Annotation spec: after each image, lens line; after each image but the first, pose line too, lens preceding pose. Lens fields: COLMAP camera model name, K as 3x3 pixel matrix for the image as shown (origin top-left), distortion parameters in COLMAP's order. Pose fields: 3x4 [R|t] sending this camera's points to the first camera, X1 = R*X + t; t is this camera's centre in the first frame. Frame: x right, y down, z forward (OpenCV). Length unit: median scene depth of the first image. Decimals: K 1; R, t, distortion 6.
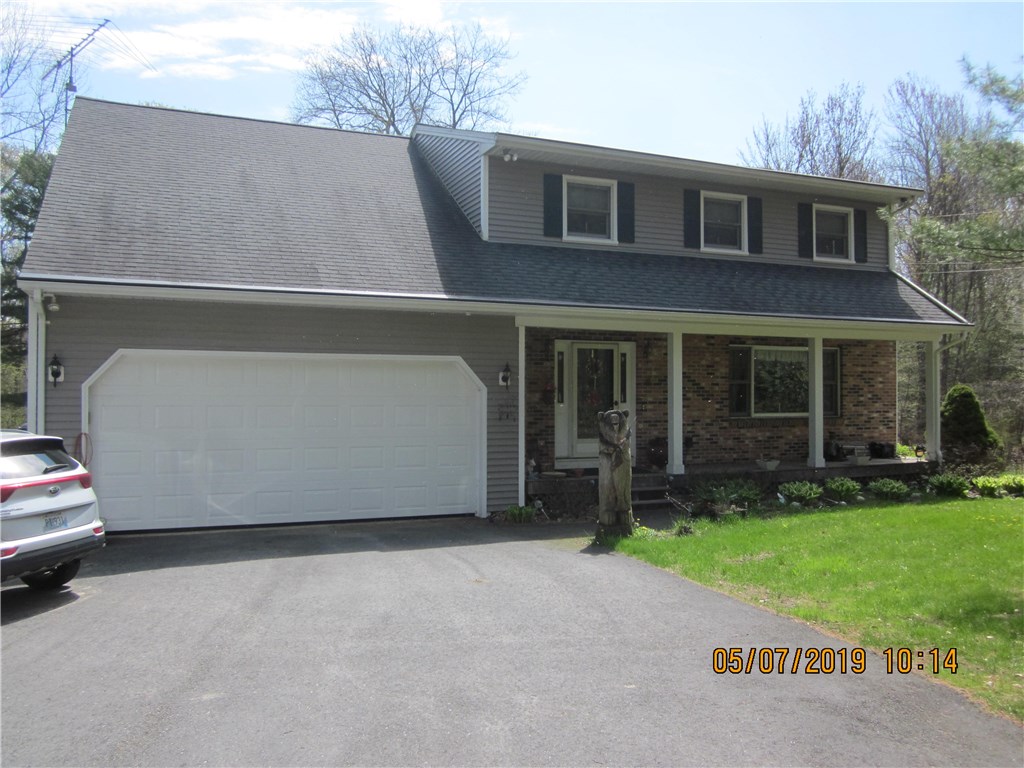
lens RADIAL K [[840.3, 0, 511.5], [0, 840.3, 386.0], [0, 0, 1]] dist [-0.046739, 0.003452]
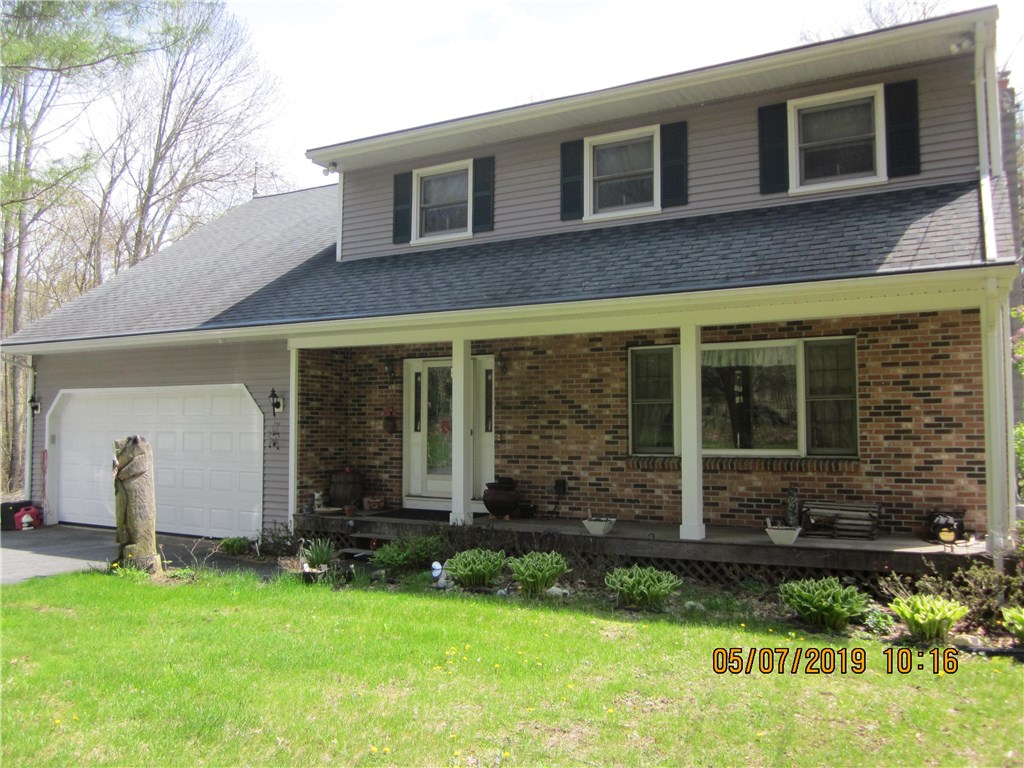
lens RADIAL K [[1170.7, 0, 505.0], [0, 1170.7, 294.7], [0, 0, 1]] dist [-0.071194, 0.000000]
pose [[0.490402, -0.095851, -0.866209, 1.051586], [0.016629, 0.994781, -0.100664, 0.002499], [0.871338, 0.034962, 0.489437, 0.444108]]
